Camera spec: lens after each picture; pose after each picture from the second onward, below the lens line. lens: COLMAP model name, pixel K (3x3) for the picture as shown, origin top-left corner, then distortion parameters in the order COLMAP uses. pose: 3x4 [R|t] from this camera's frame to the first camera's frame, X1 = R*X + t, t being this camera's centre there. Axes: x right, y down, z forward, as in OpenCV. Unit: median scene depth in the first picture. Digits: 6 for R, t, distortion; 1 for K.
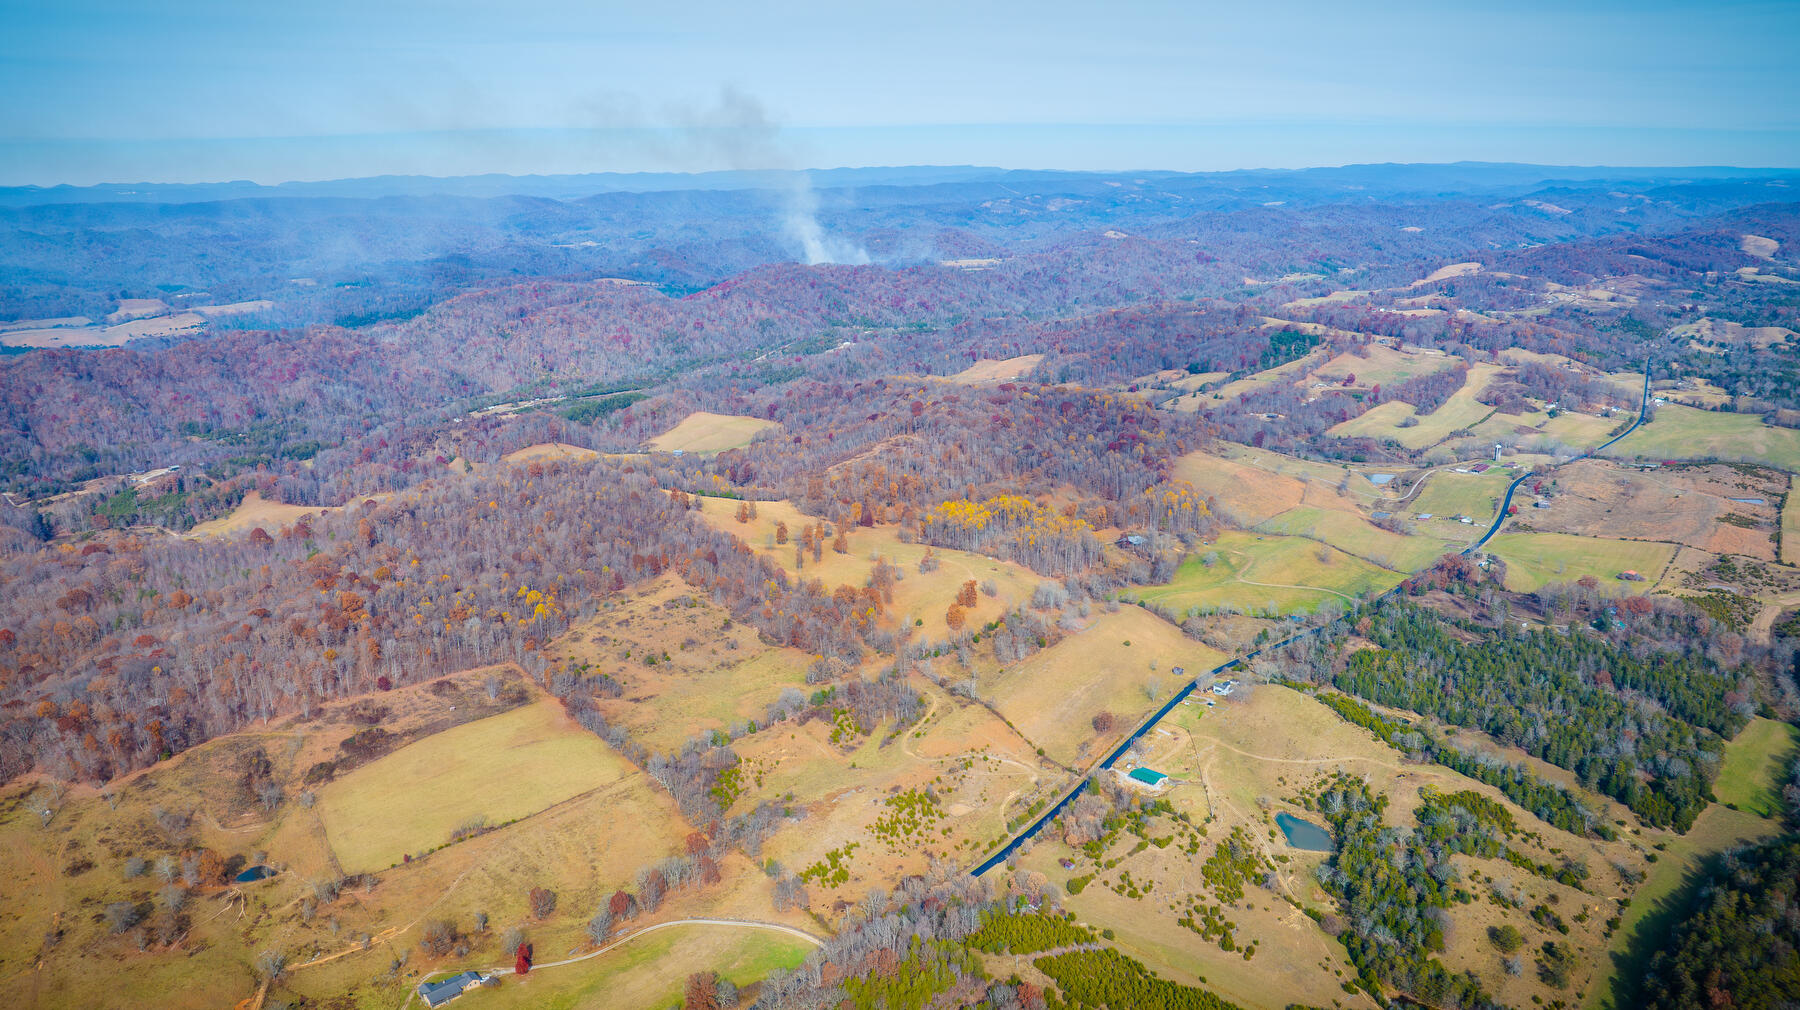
lens RADIAL K [[1255.8, 0, 900.0], [0, 1255.8, 505.0], [0, 0, 1]] dist [-0.018242, 0.003360]
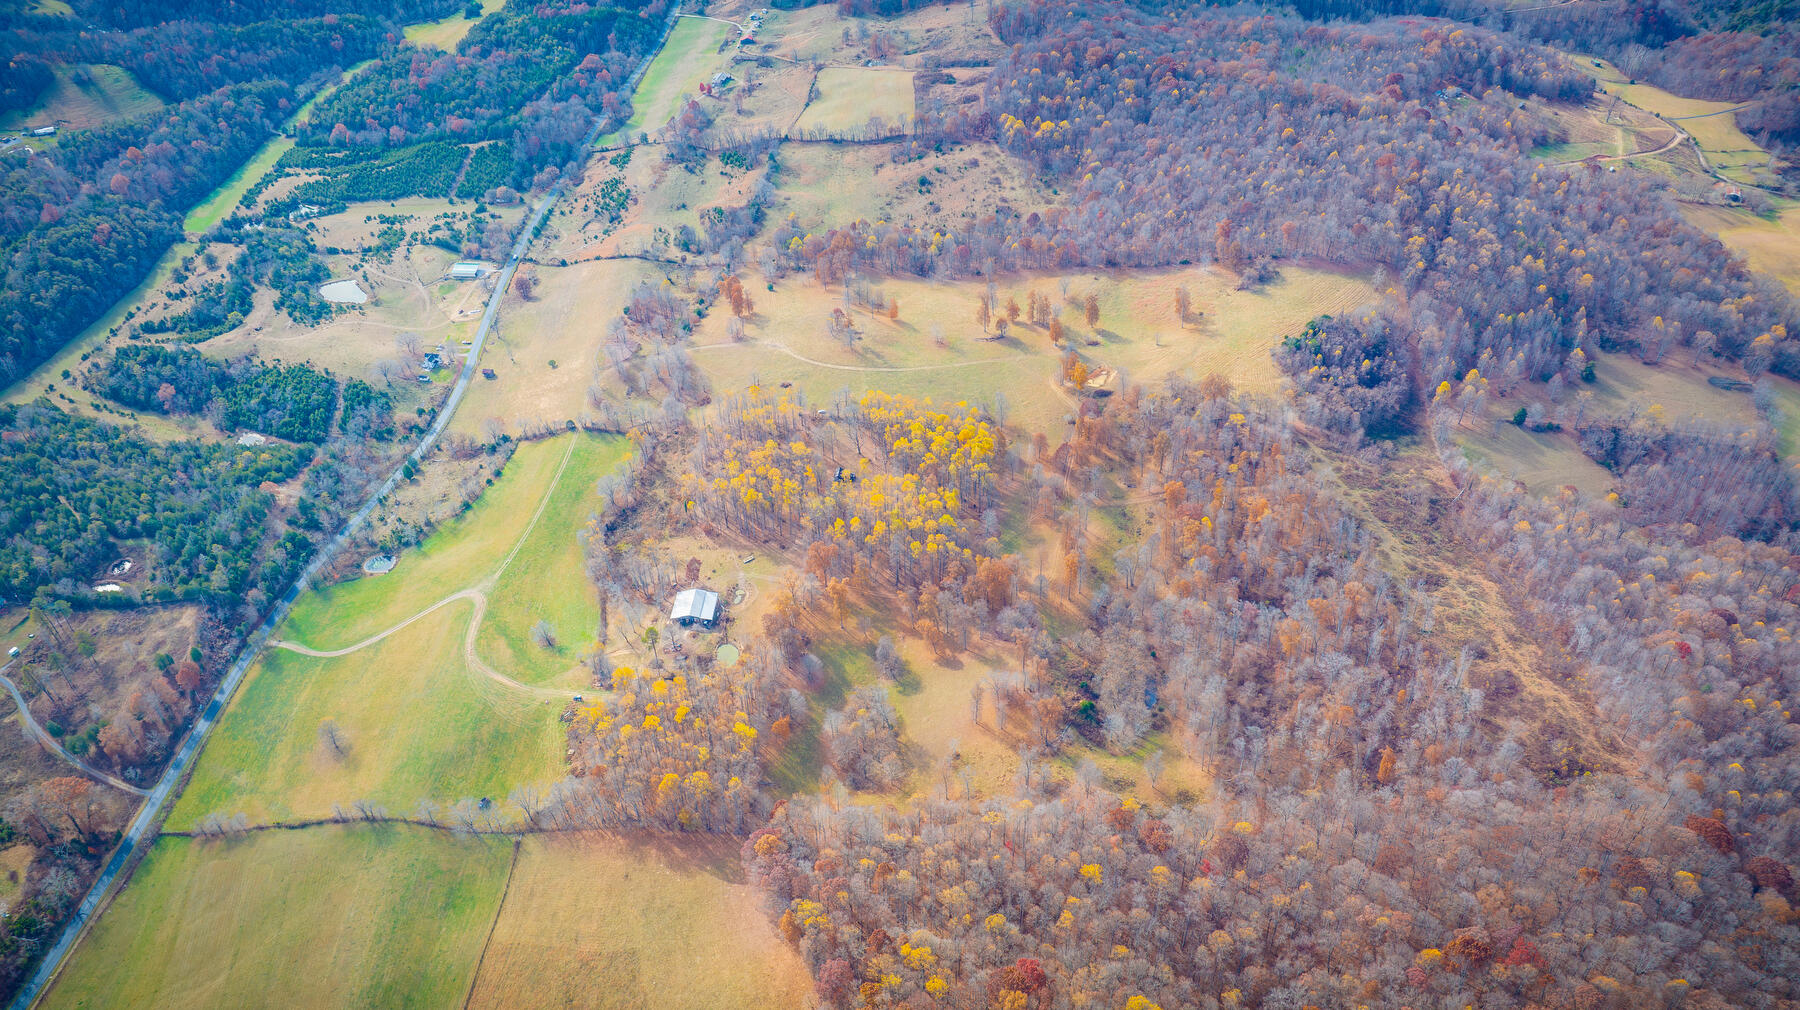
lens RADIAL K [[1253.0, 0, 900.0], [0, 1253.0, 505.0], [0, 0, 1]] dist [-0.019910, 0.000557]
pose [[-0.779582, 0.405864, -0.476997, 0.572367], [-0.141819, 0.627431, 0.765648, -0.669603], [0.610032, 0.664533, -0.431575, 2.036422]]
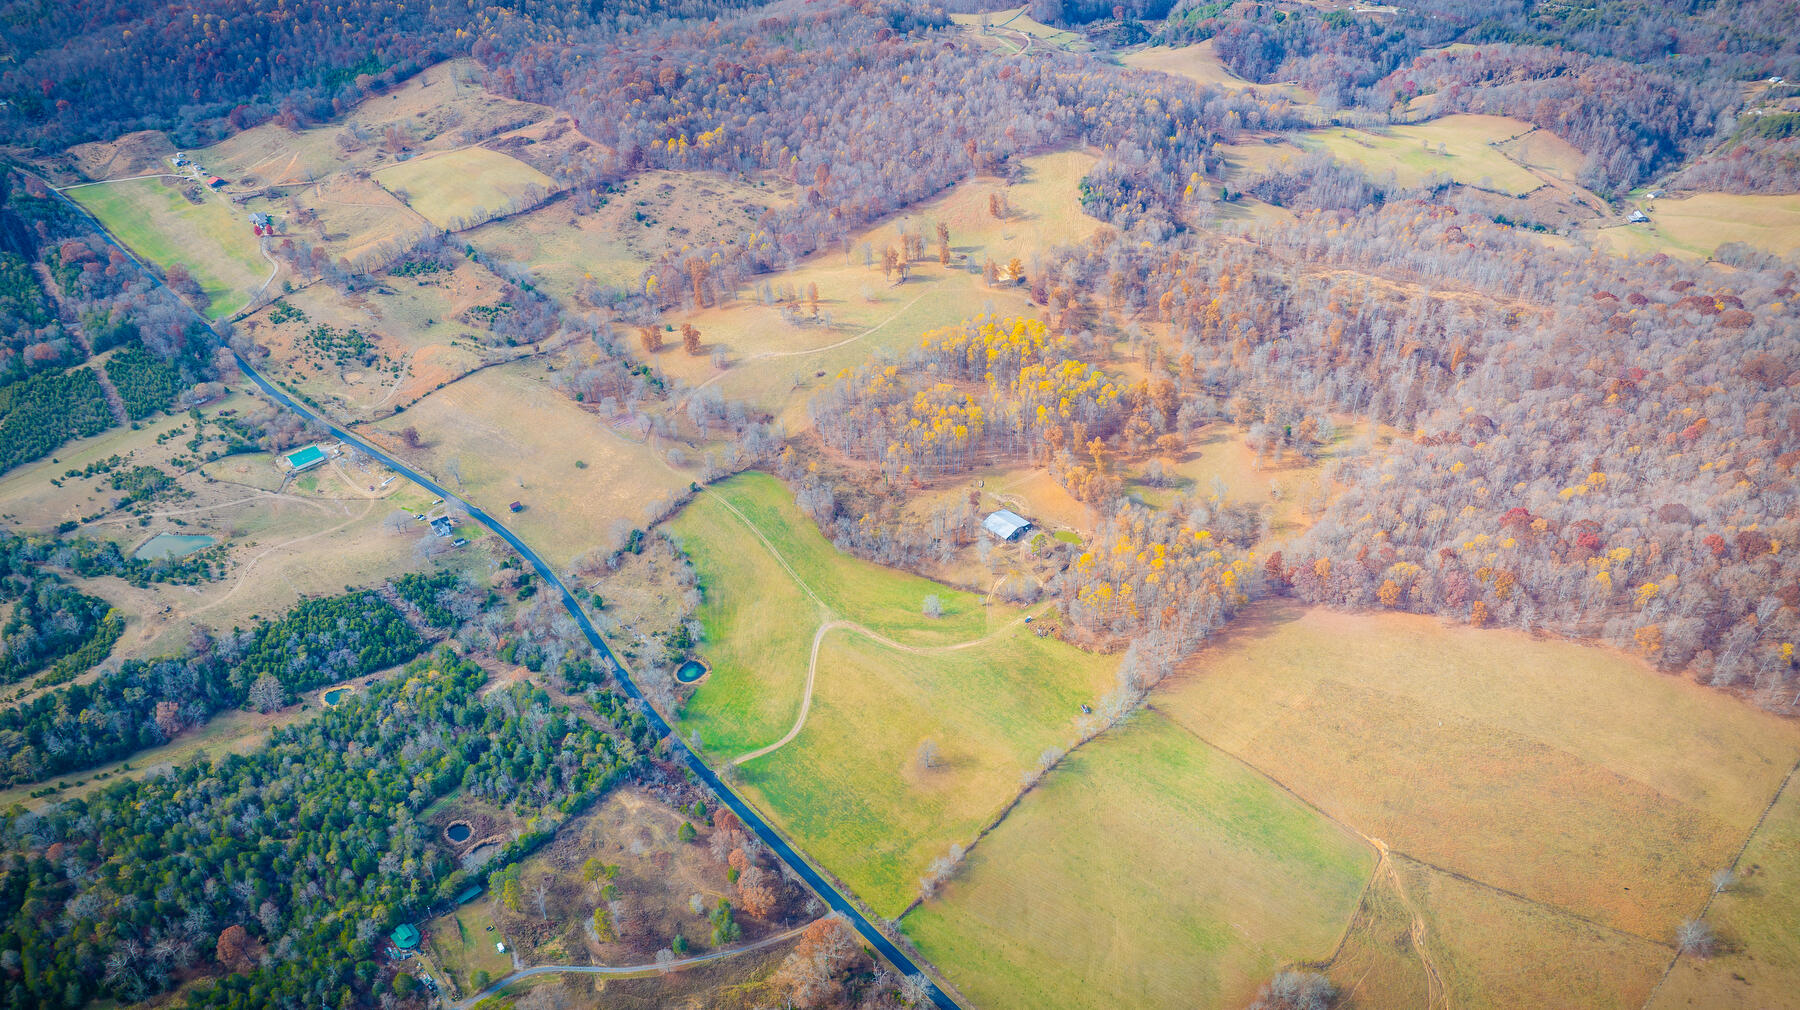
lens RADIAL K [[1255.8, 0, 900.0], [0, 1255.8, 505.0], [0, 0, 1]] dist [-0.018242, 0.003360]
pose [[-0.067366, 0.600510, -0.796775, 1.067863], [-0.245247, 0.764121, 0.596635, -0.520264], [0.967117, 0.235600, 0.095797, 1.453844]]
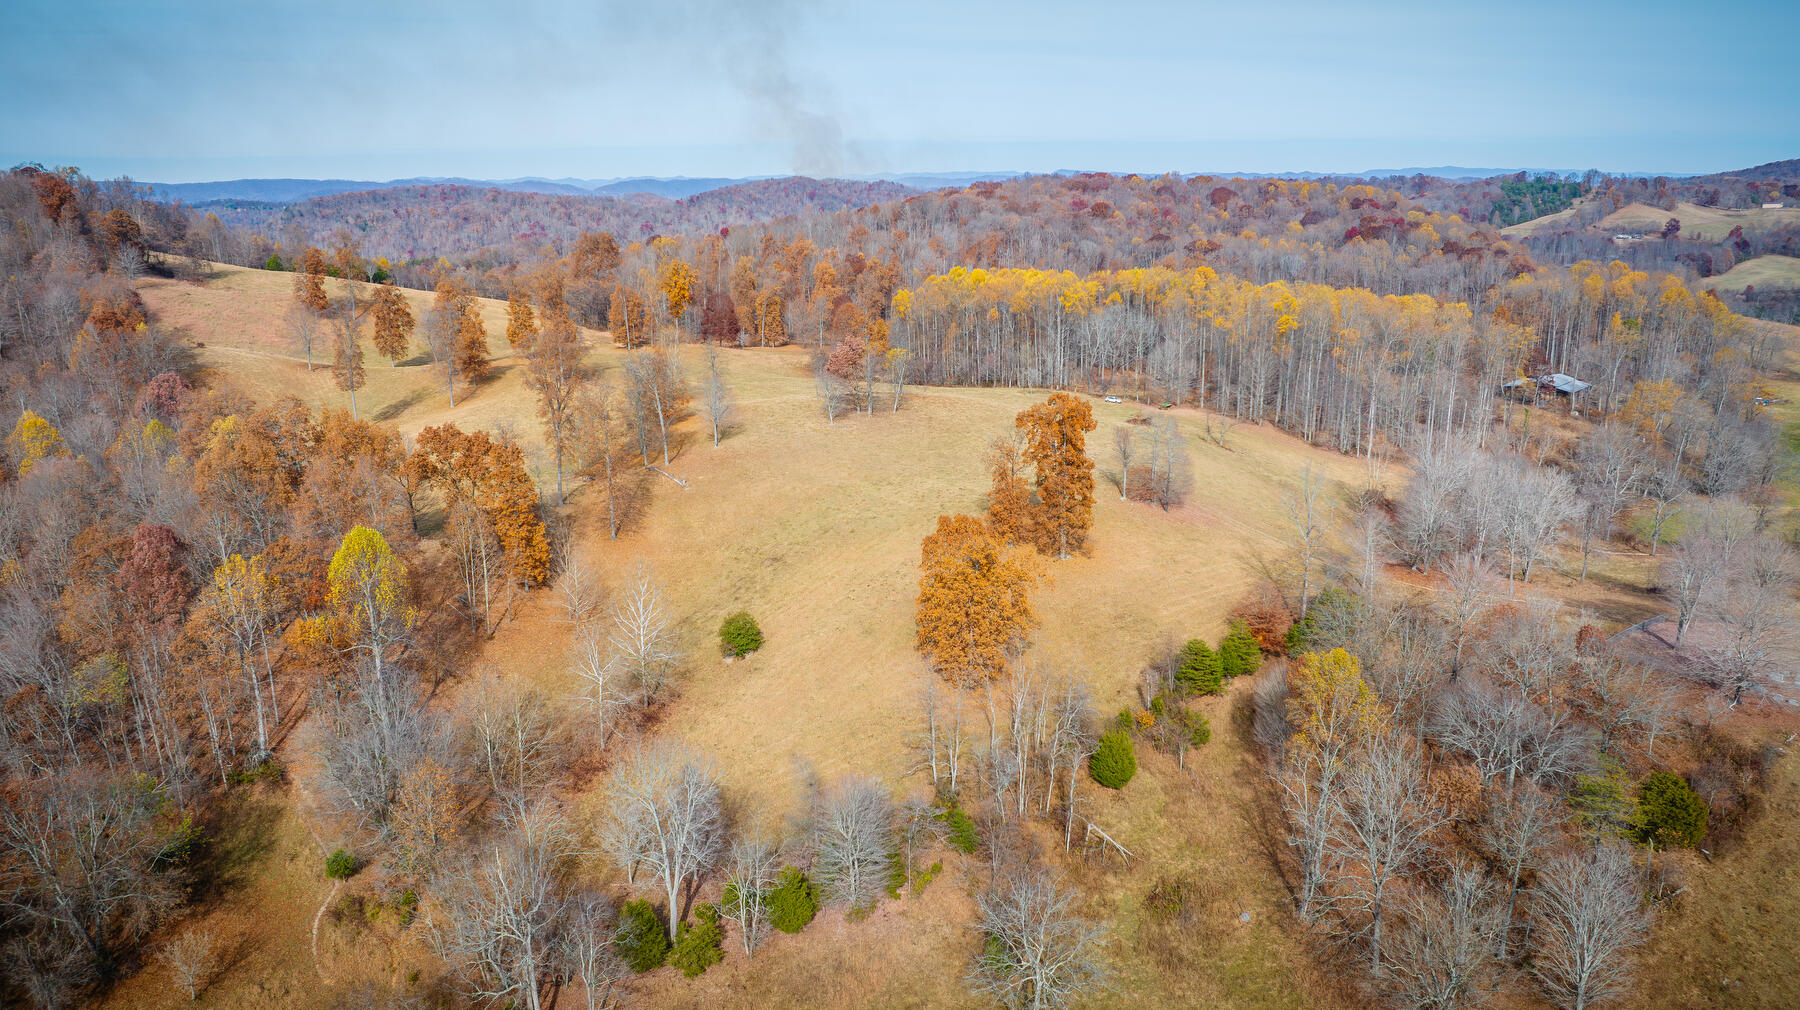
lens RADIAL K [[1255.8, 0, 900.0], [0, 1255.8, 505.0], [0, 0, 1]] dist [-0.018242, 0.003360]
pose [[0.999437, 0.009192, -0.032275, 0.053309], [-0.009514, 0.999906, -0.009835, 0.102893], [0.032181, 0.010137, 0.999431, 1.106553]]
